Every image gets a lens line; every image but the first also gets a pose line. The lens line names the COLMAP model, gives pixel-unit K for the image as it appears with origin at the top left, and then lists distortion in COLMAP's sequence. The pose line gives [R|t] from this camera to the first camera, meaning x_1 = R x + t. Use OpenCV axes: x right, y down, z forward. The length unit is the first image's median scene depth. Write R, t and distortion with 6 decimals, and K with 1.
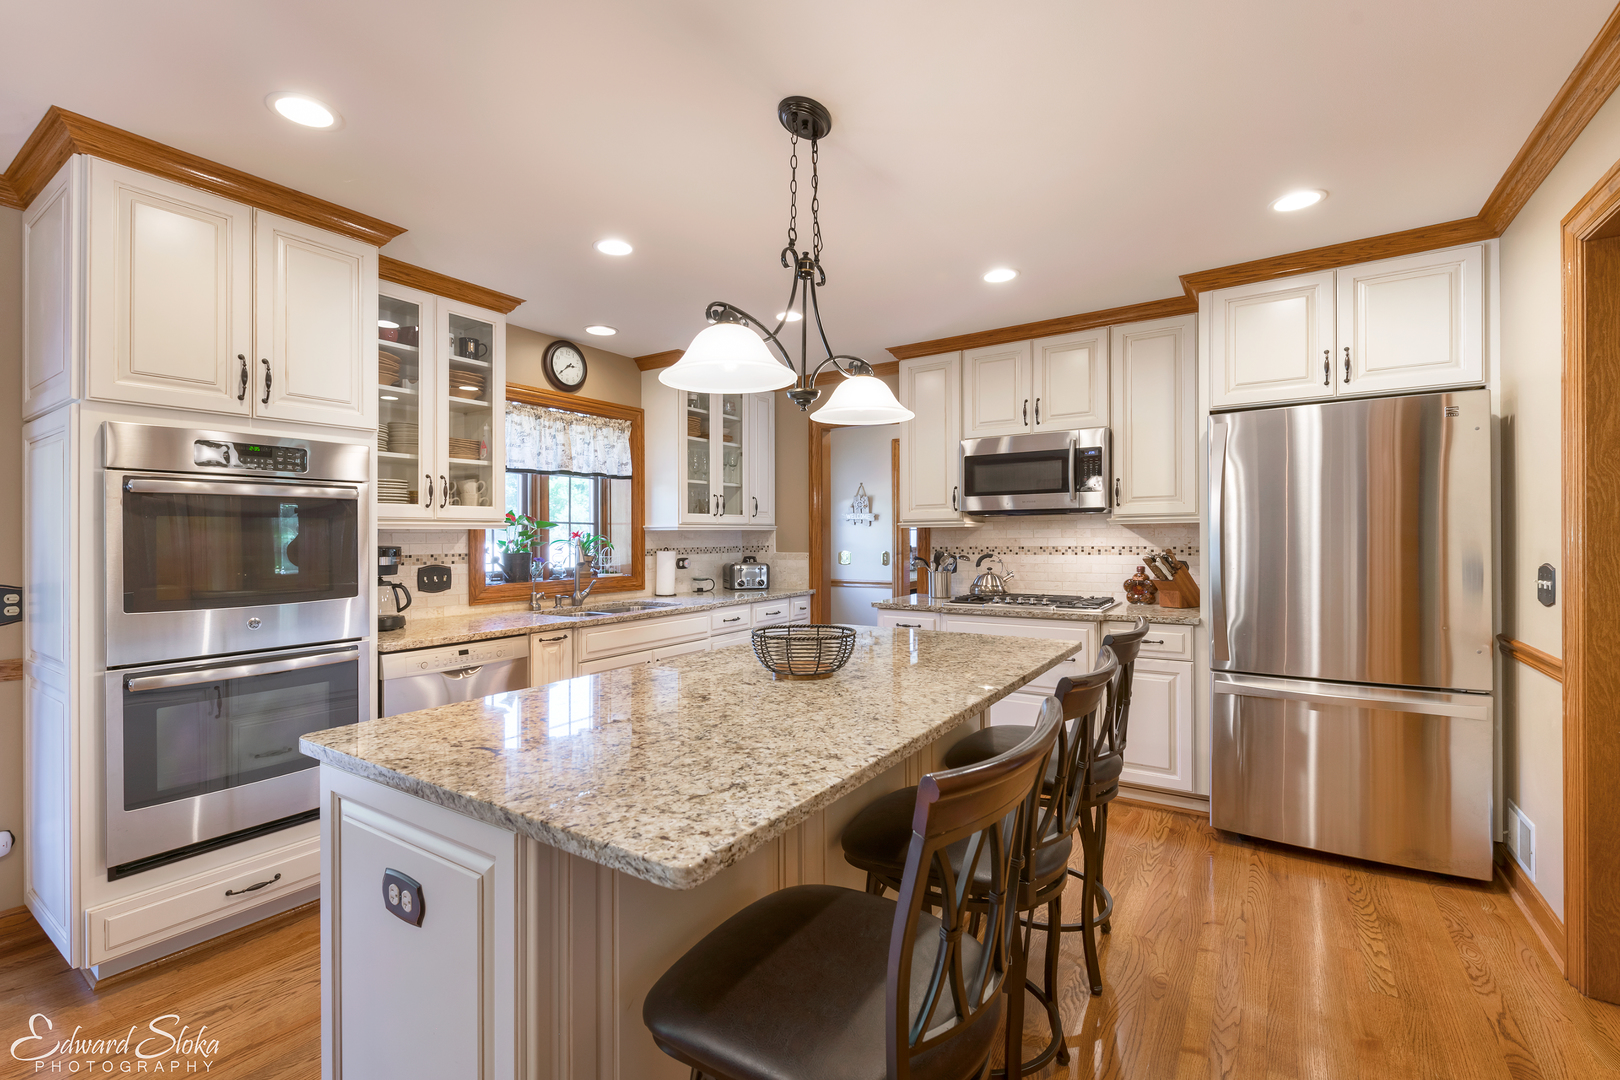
lens RADIAL K [[683.9, 0, 787.9], [0, 683.9, 541.8], [0, 0, 1]] dist [0.000277, -0.000908]
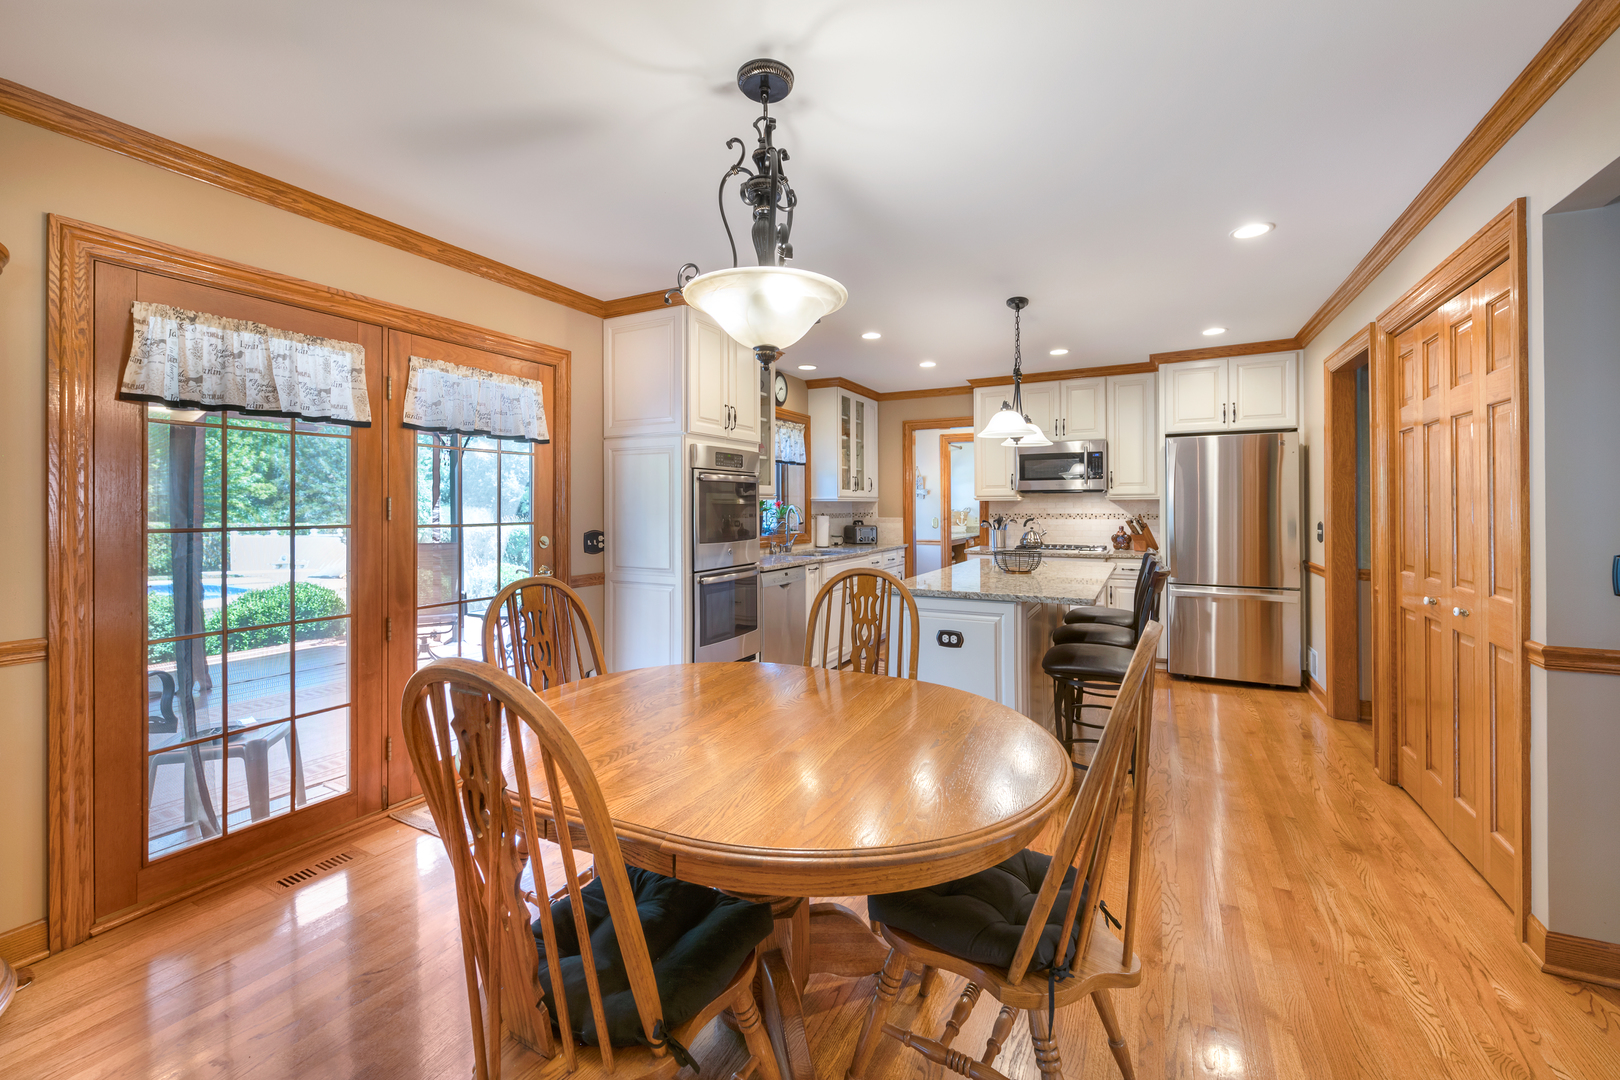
lens RADIAL K [[640.4, 0, 907.1], [0, 640.4, 502.8], [0, 0, 1]] dist [-0.006477, -0.000422]
pose [[0.973071, 0.007542, 0.230383, -0.375212], [-0.004341, 0.999887, -0.014399, 0.006099], [-0.230465, 0.013011, 0.972994, -0.403345]]
